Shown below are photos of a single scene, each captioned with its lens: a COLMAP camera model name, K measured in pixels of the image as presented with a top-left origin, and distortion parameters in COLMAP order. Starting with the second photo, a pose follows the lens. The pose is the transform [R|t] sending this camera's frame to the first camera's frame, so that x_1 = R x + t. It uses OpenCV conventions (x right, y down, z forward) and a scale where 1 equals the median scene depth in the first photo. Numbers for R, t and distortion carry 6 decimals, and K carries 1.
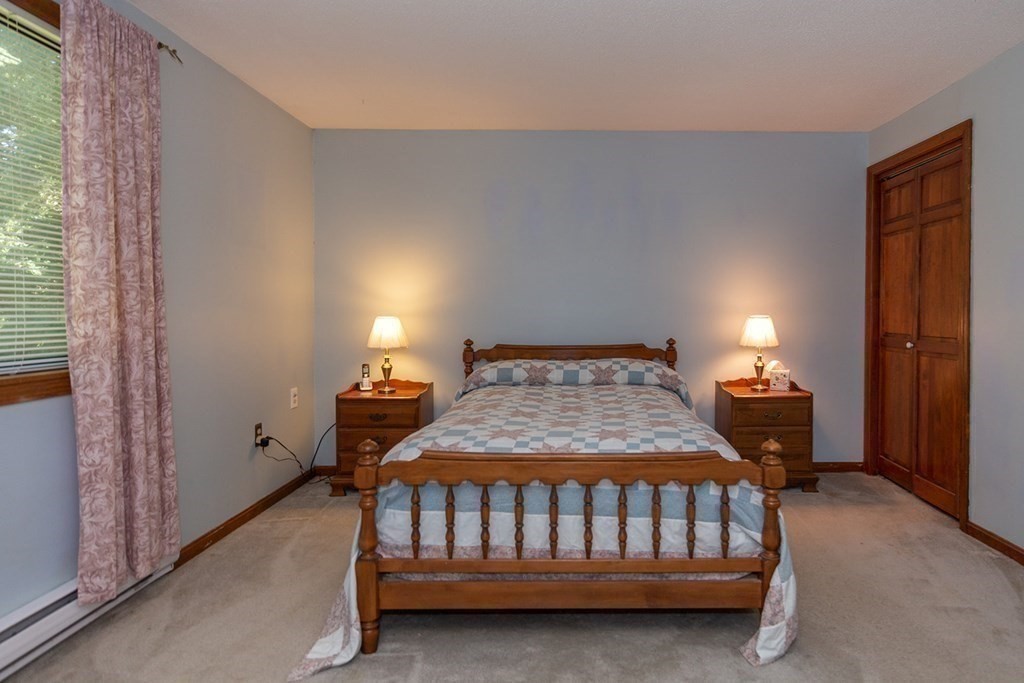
lens RADIAL K [[454.7, 0, 512.1], [0, 454.7, 350.6], [0, 0, 1]] dist [0.003050, 0.000182]
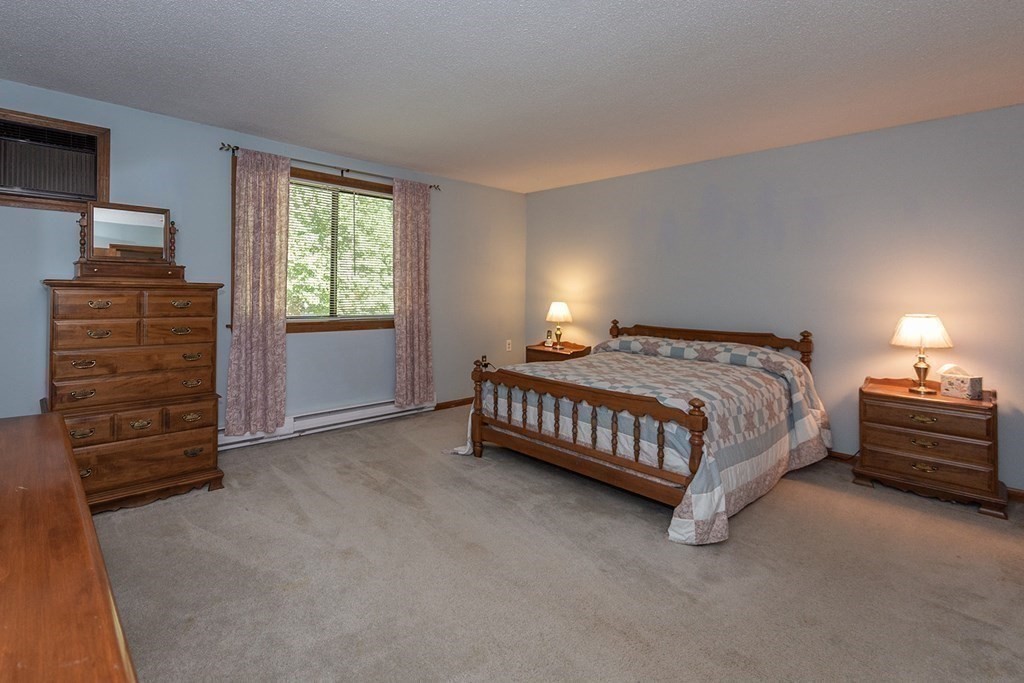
lens RADIAL K [[335.3, 0, 512.0], [0, 335.3, 341.5], [0, 0, 1]] dist [-0.001011, -0.000094]
pose [[0.816015, 0.100335, -0.569256, 0.295602], [-0.074226, 0.994855, 0.068948, -0.005754], [0.573245, -0.014009, 0.819264, -0.093865]]
